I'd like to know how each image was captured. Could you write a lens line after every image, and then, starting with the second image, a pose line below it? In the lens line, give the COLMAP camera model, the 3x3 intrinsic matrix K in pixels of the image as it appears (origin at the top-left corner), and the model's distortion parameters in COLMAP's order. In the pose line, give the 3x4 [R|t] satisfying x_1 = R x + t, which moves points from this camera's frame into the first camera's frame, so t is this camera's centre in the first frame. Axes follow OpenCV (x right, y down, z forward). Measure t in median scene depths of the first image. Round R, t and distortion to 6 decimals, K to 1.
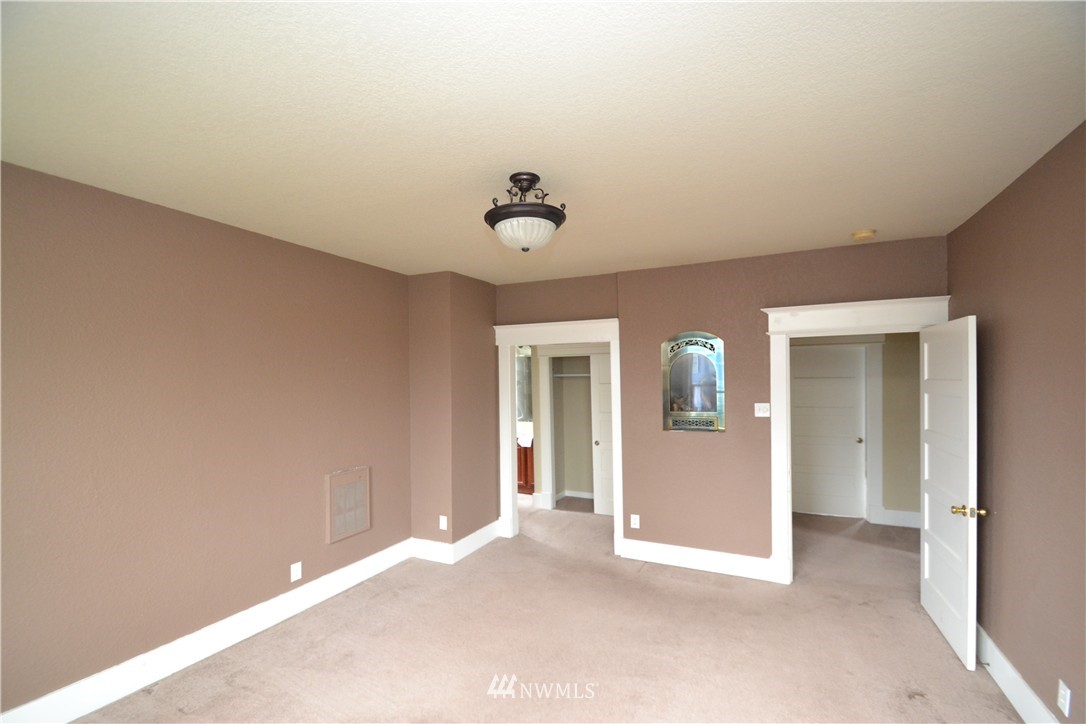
lens RADIAL K [[489.9, 0, 542.1], [0, 489.9, 388.8], [0, 0, 1]] dist [-0.000018, -0.000270]
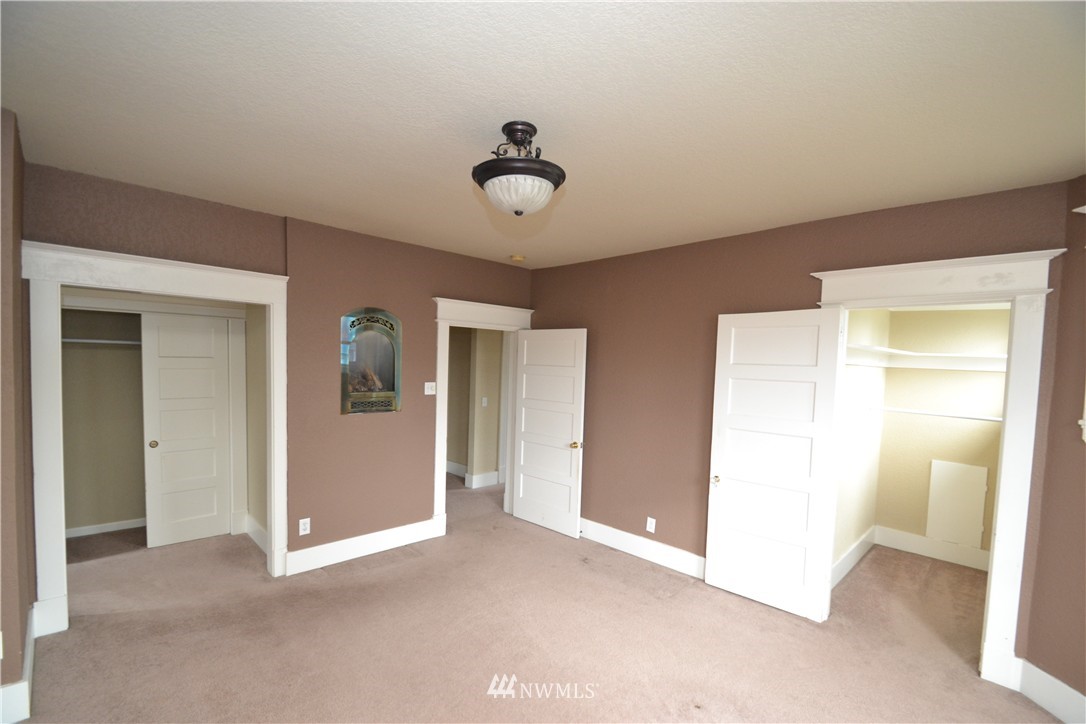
lens RADIAL K [[479.9, 0, 540.3], [0, 479.9, 388.4], [0, 0, 1]] dist [-0.019021, -0.000339]
pose [[0.322387, -0.026826, 0.946228, -0.472150], [-0.018187, 0.999238, 0.034526, 0.001134], [-0.946433, -0.028340, 0.321654, 0.393477]]
